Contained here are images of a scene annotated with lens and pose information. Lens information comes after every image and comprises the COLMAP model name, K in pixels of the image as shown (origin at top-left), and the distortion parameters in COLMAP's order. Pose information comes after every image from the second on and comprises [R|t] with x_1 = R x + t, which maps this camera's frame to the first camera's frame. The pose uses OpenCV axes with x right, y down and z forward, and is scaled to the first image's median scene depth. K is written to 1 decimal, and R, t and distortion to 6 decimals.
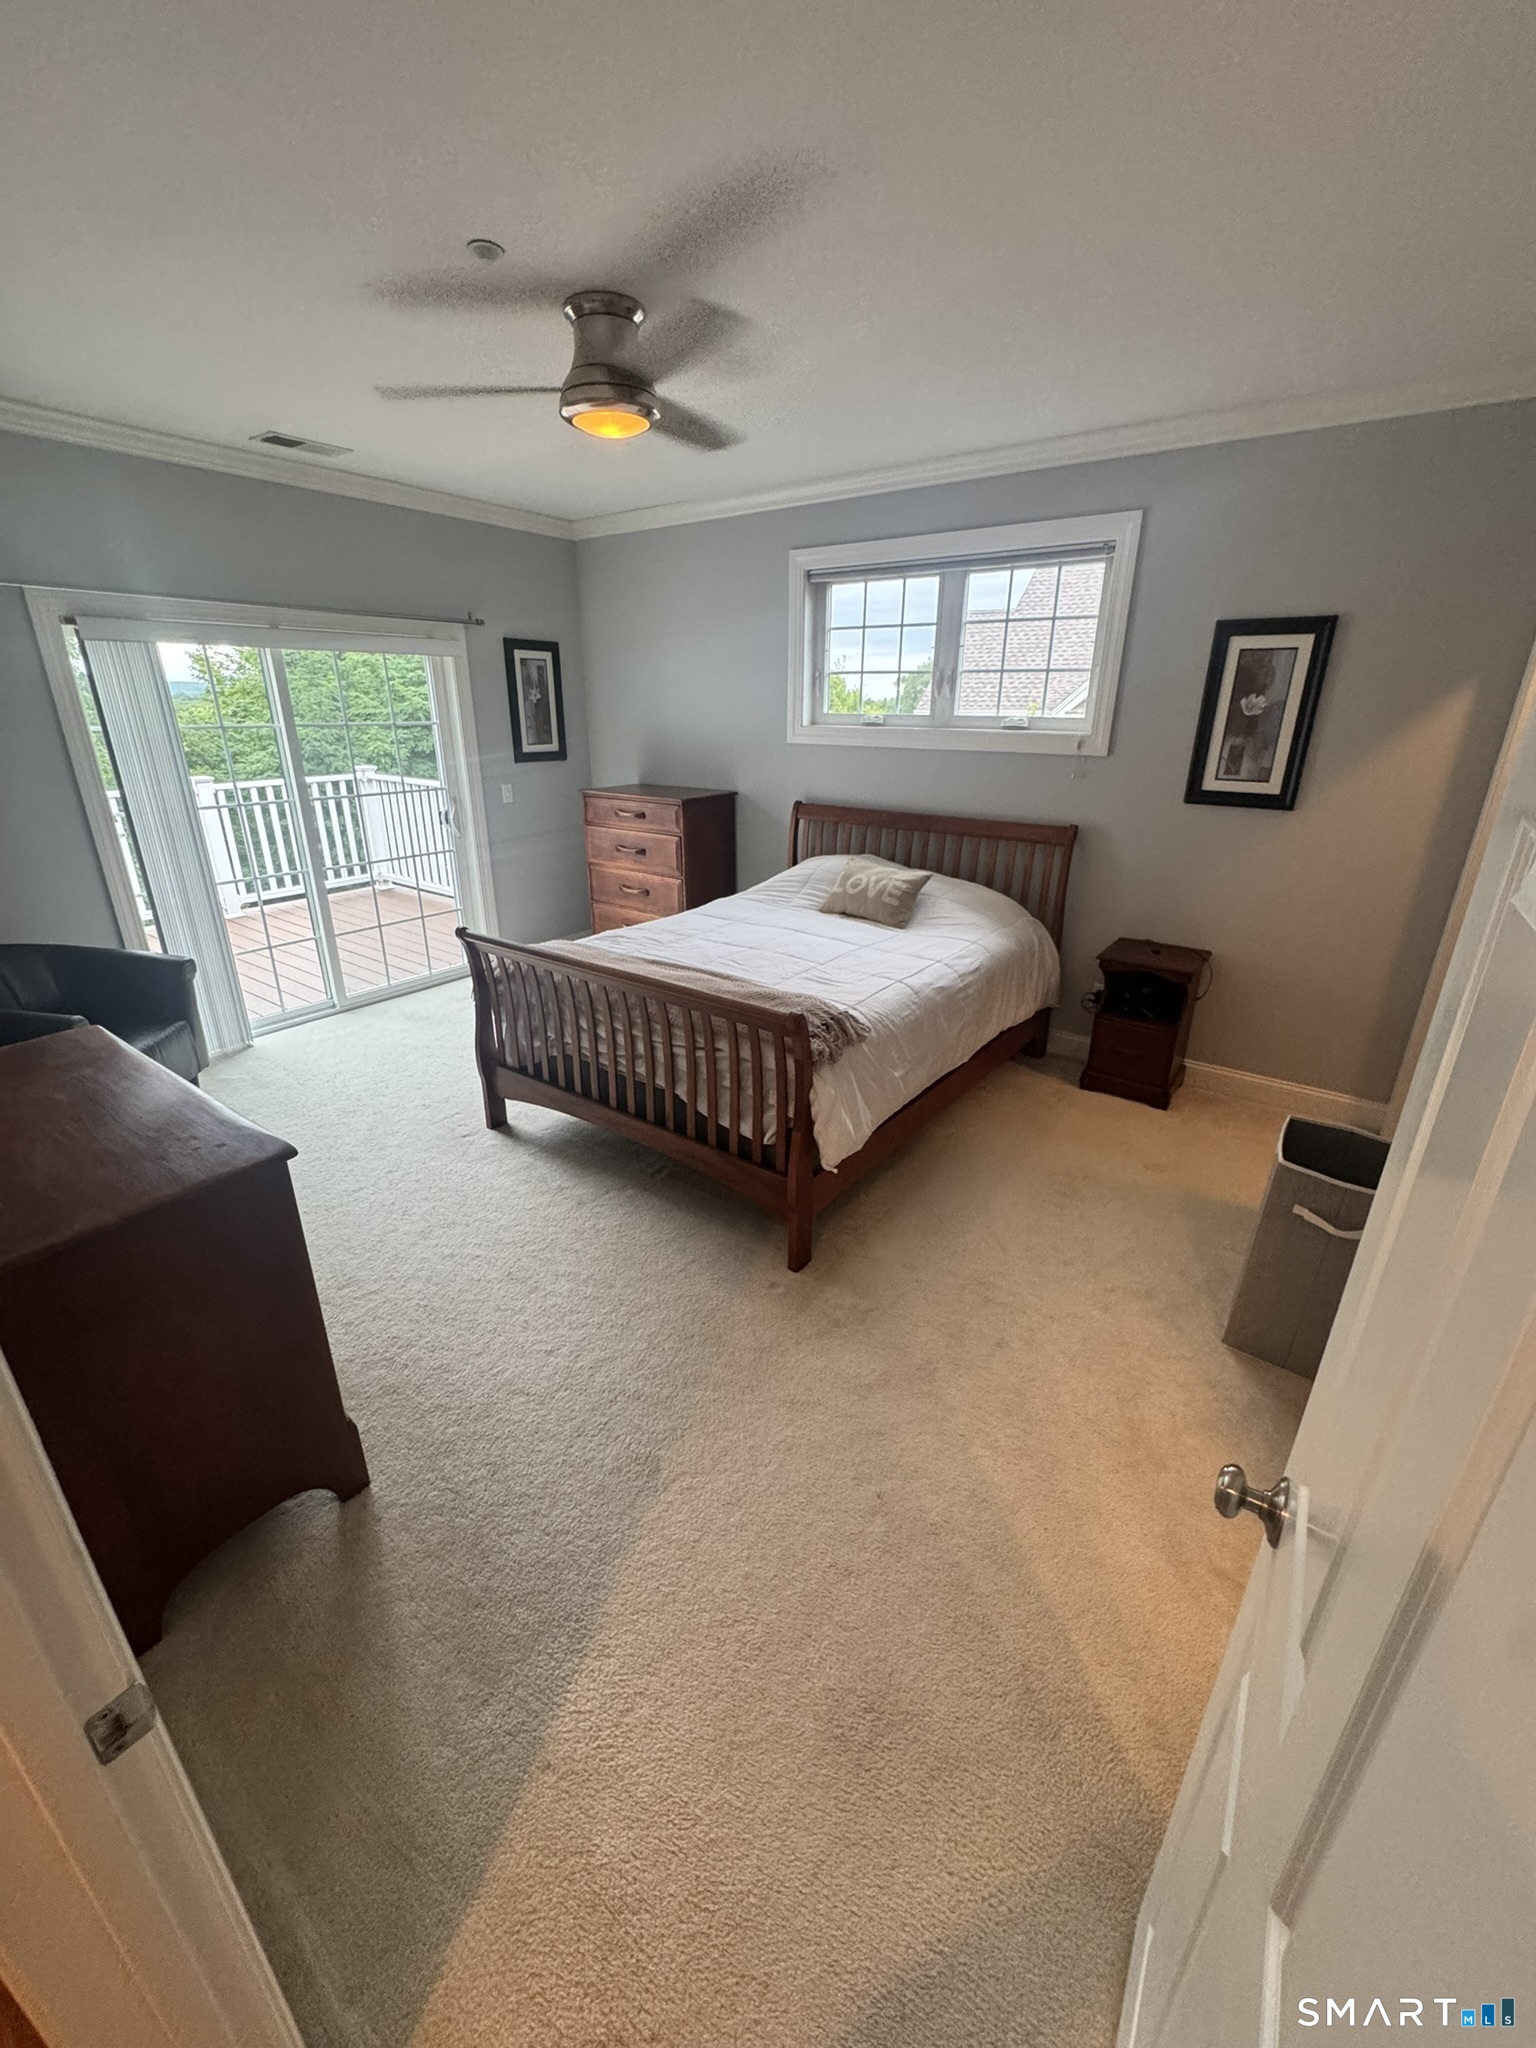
lens RADIAL K [[820.6, 0, 753.2], [0, 820.6, 1028.8], [0, 0, 1]] dist [-0.012346, 0.000363]
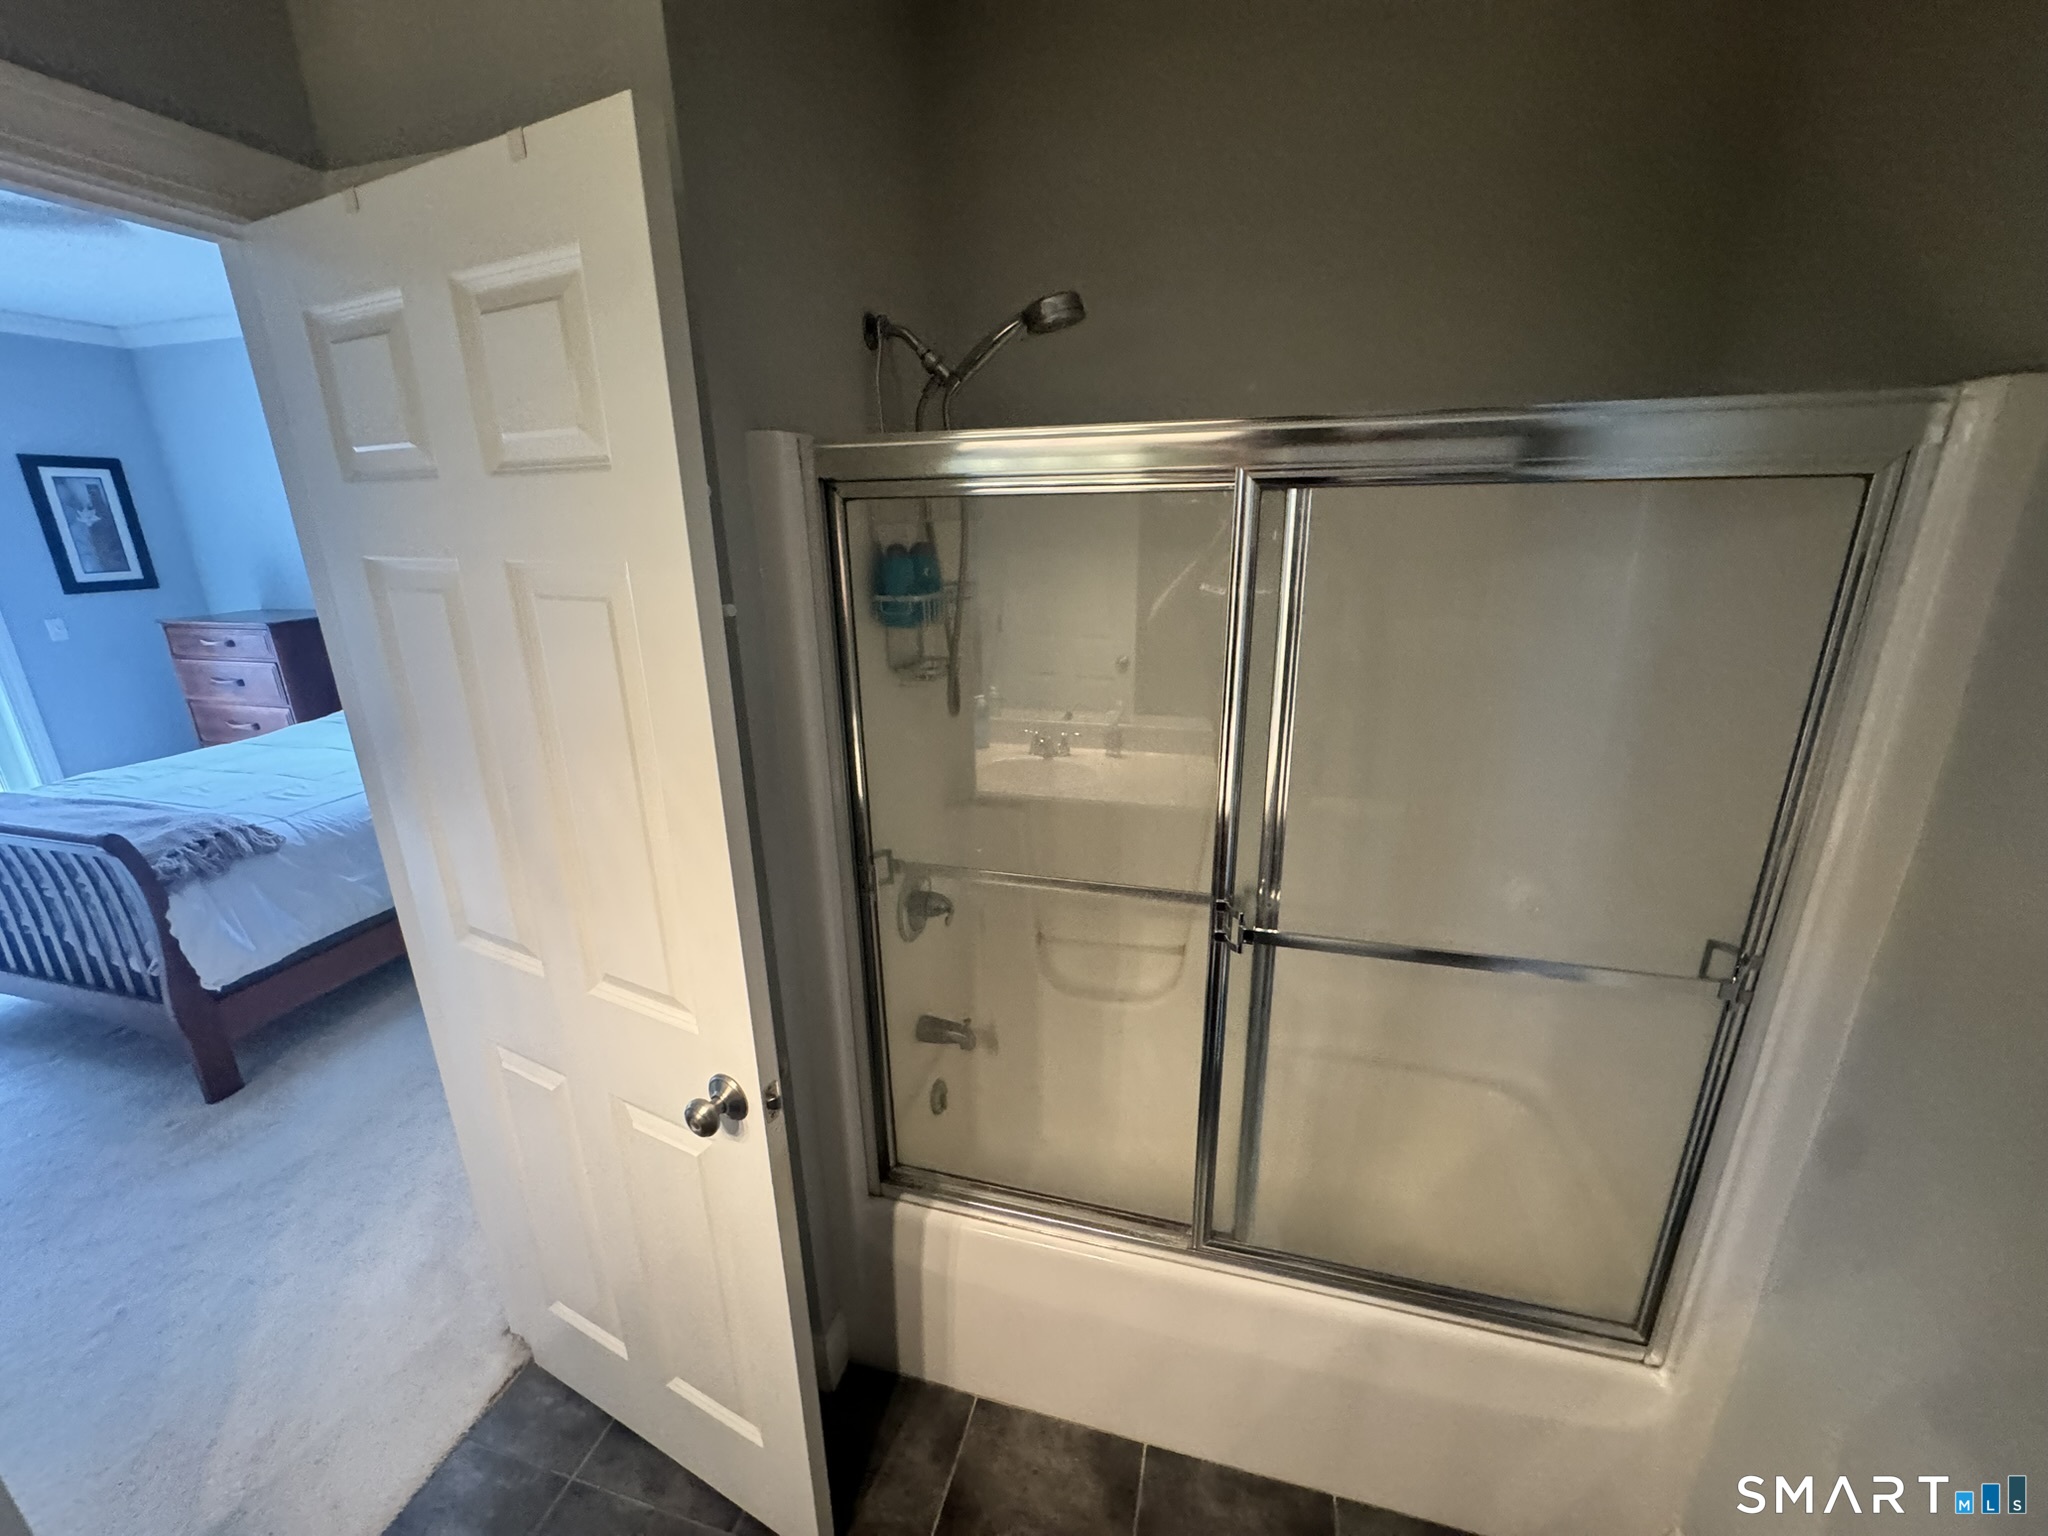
lens RADIAL K [[820.6, 0, 1033.0], [0, 820.6, 771.2], [0, 0, 1]] dist [-0.012346, 0.000363]
pose [[0.926661, -0.129388, 0.352928, 0.340213], [0.154023, 0.987153, -0.042505, 0.053272], [-0.342895, 0.093747, 0.934684, -0.130060]]
